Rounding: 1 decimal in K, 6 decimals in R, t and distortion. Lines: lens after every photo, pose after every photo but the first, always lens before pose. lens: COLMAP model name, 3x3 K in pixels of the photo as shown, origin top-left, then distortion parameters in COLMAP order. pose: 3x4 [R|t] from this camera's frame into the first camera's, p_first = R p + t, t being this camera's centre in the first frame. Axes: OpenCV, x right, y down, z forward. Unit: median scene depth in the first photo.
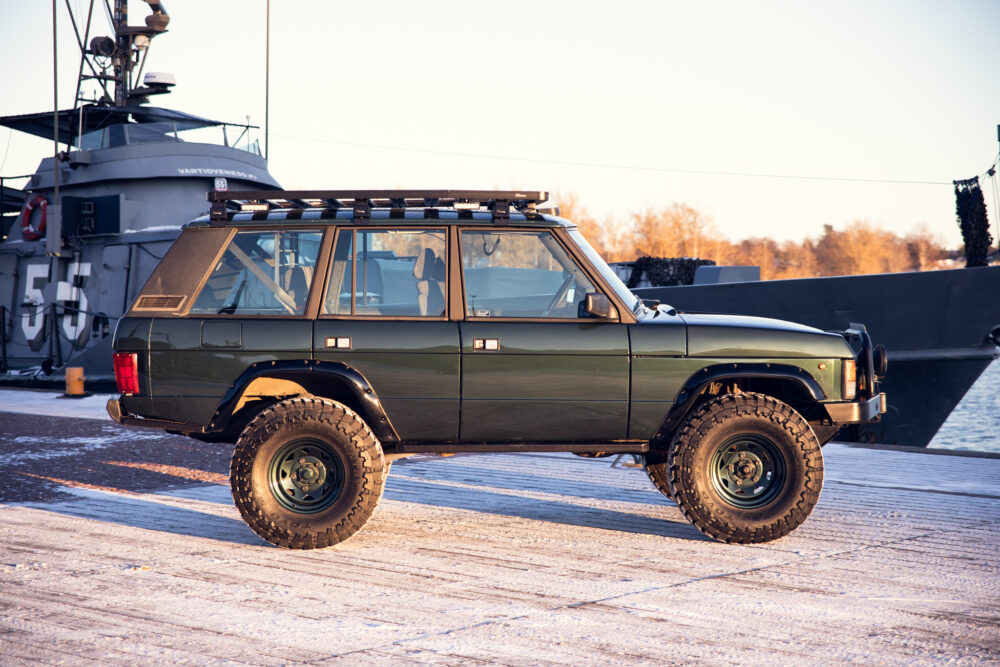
lens RADIAL K [[1809.9, 0, 500.8], [0, 1809.9, 324.6], [0, 0, 1]] dist [0.248713, 0.000000]
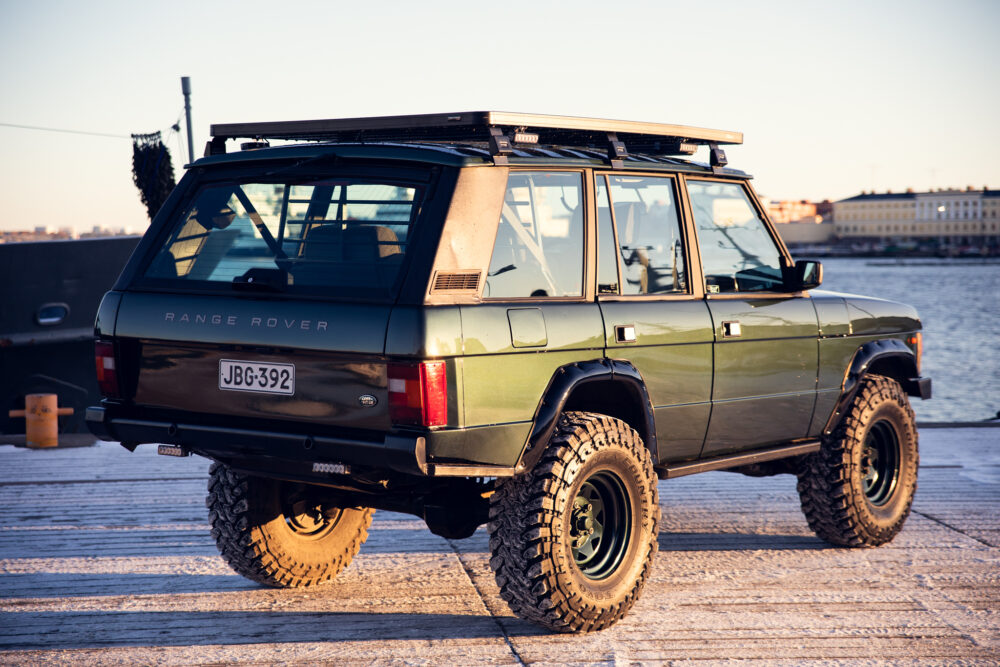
lens RADIAL K [[1809.9, 0, 494.8], [0, 1809.9, 335.9], [0, 0, 1]] dist [0.248713, 0.000000]
pose [[0.631444, -0.037202, 0.774528, -0.663740], [0.017278, 0.999275, 0.033911, -0.013978], [-0.775229, -0.008030, 0.631629, 0.583754]]
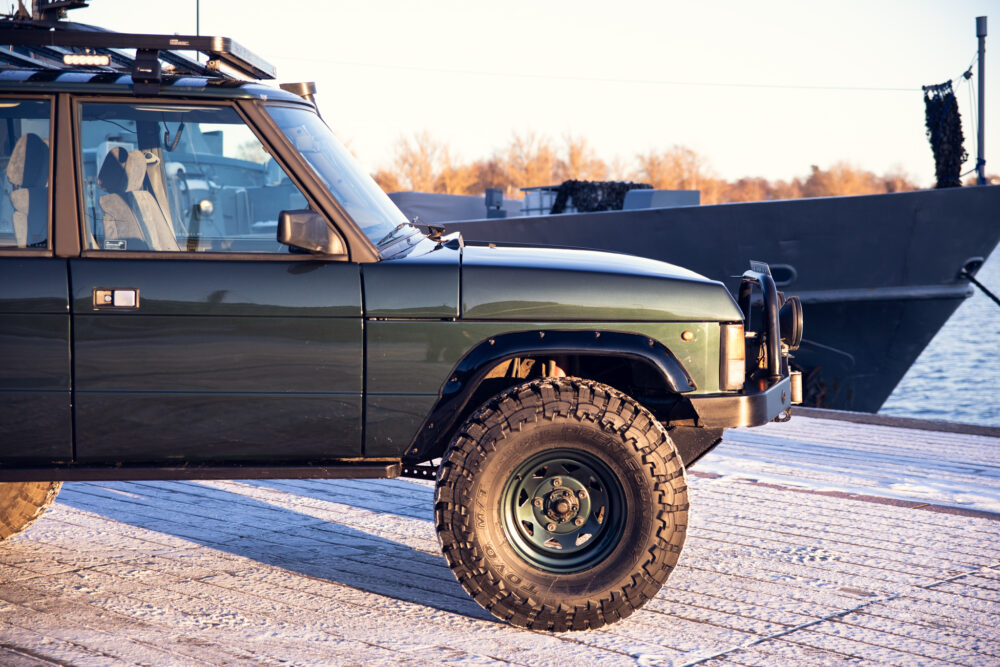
lens RADIAL K [[1618.9, 0, 497.7], [0, 1618.9, 338.1], [0, 0, 1]] dist [0.174994, 0.000000]
pose [[0.999911, 0.000929, -0.013330, 0.120904], [-0.000243, 0.998677, 0.051424, -0.003281], [0.013360, -0.051416, 0.998588, 0.470373]]
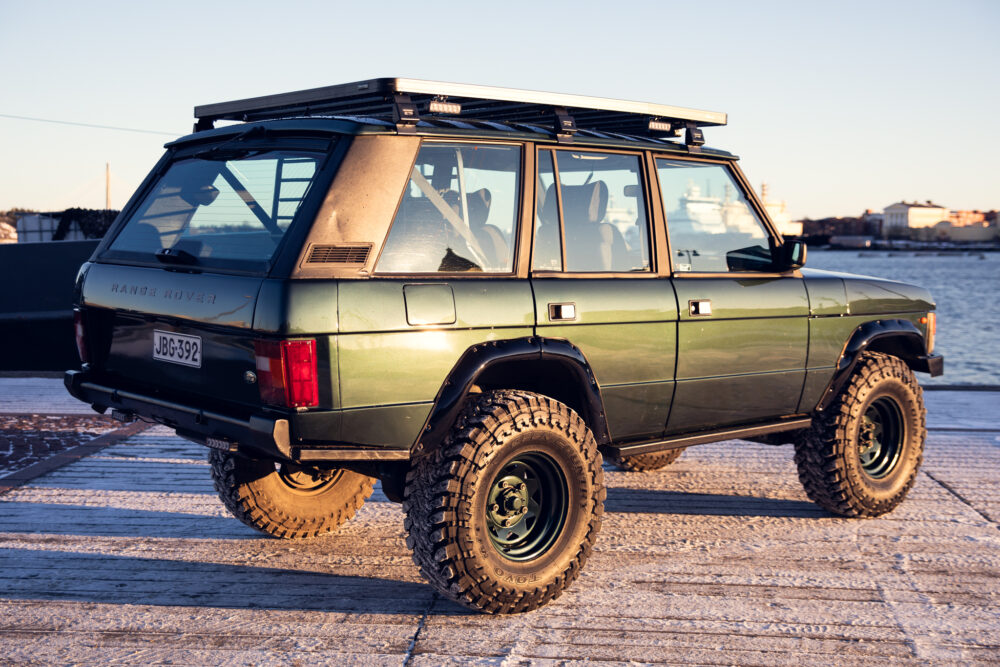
lens RADIAL K [[1210.5, 0, 502.8], [0, 1210.5, 336.1], [0, 0, 1]] dist [0.061558, 0.000000]
pose [[0.772186, -0.043531, 0.633903, -0.396653], [0.006763, 0.998157, 0.060307, -0.008712], [-0.635360, -0.042281, 0.771058, 0.648281]]
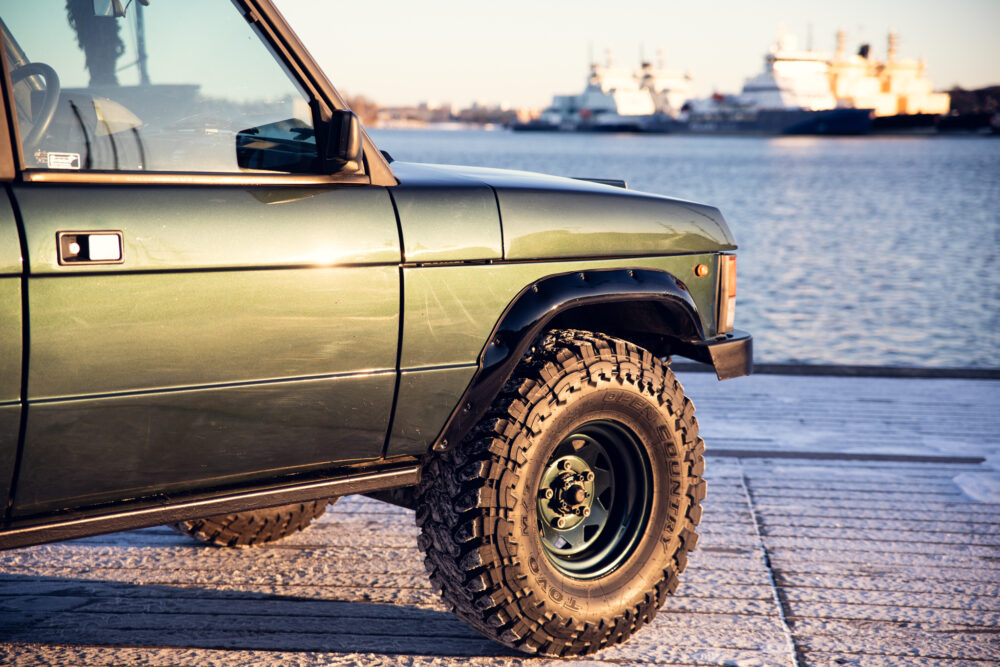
lens RADIAL K [[1809.9, 0, 478.0], [0, 1809.9, 349.1], [0, 0, 1]] dist [0.248713, 0.000000]
pose [[0.776277, -0.067730, 0.626743, -0.177601], [0.001326, 0.994385, 0.105818, -0.007540], [-0.630391, -0.081313, 0.772007, 0.659076]]
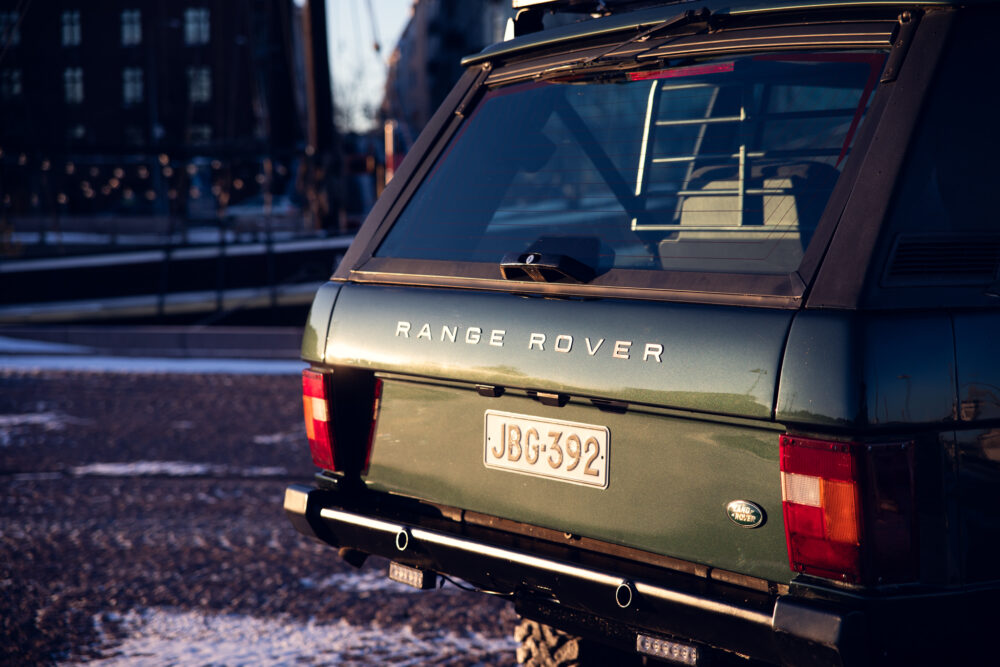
lens RADIAL K [[1809.9, 0, 503.7], [0, 1809.9, 337.0], [0, 0, 1]] dist [0.248713, 0.000000]
pose [[0.828367, -0.043072, 0.558528, -0.400627], [0.026175, 0.998927, 0.038214, -0.011943], [-0.559575, -0.017036, 0.828605, 0.793403]]
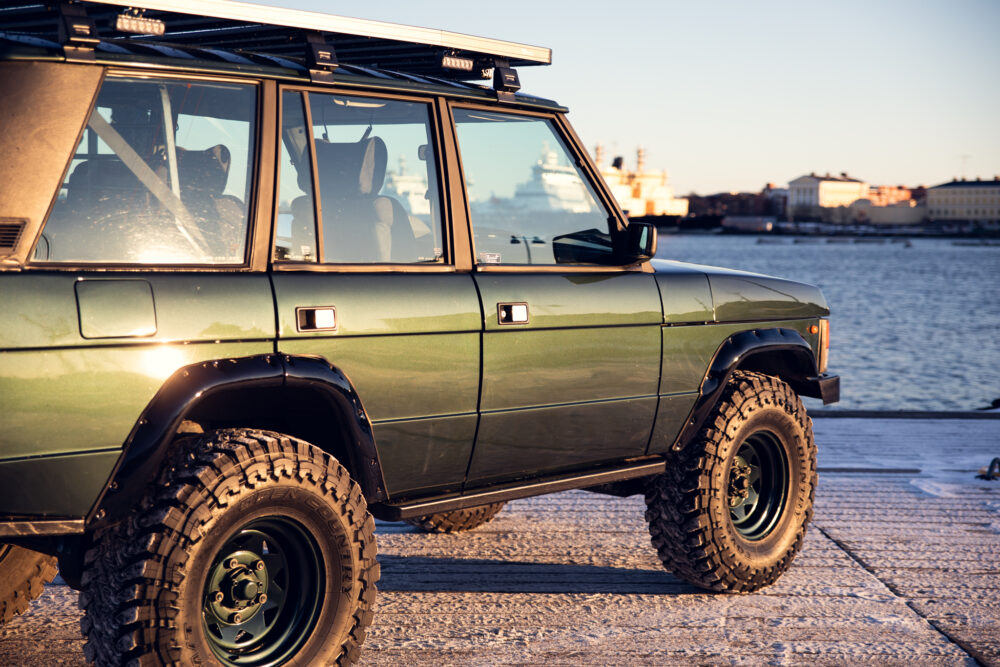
lens RADIAL K [[1580.8, 0, 495.5], [0, 1580.8, 335.9], [0, 0, 1]] dist [0.162973, 0.000000]
pose [[0.690135, -0.039776, 0.722587, -0.364668], [-0.000843, 0.998443, 0.055766, -0.009437], [-0.723680, -0.039096, 0.689027, 0.657369]]
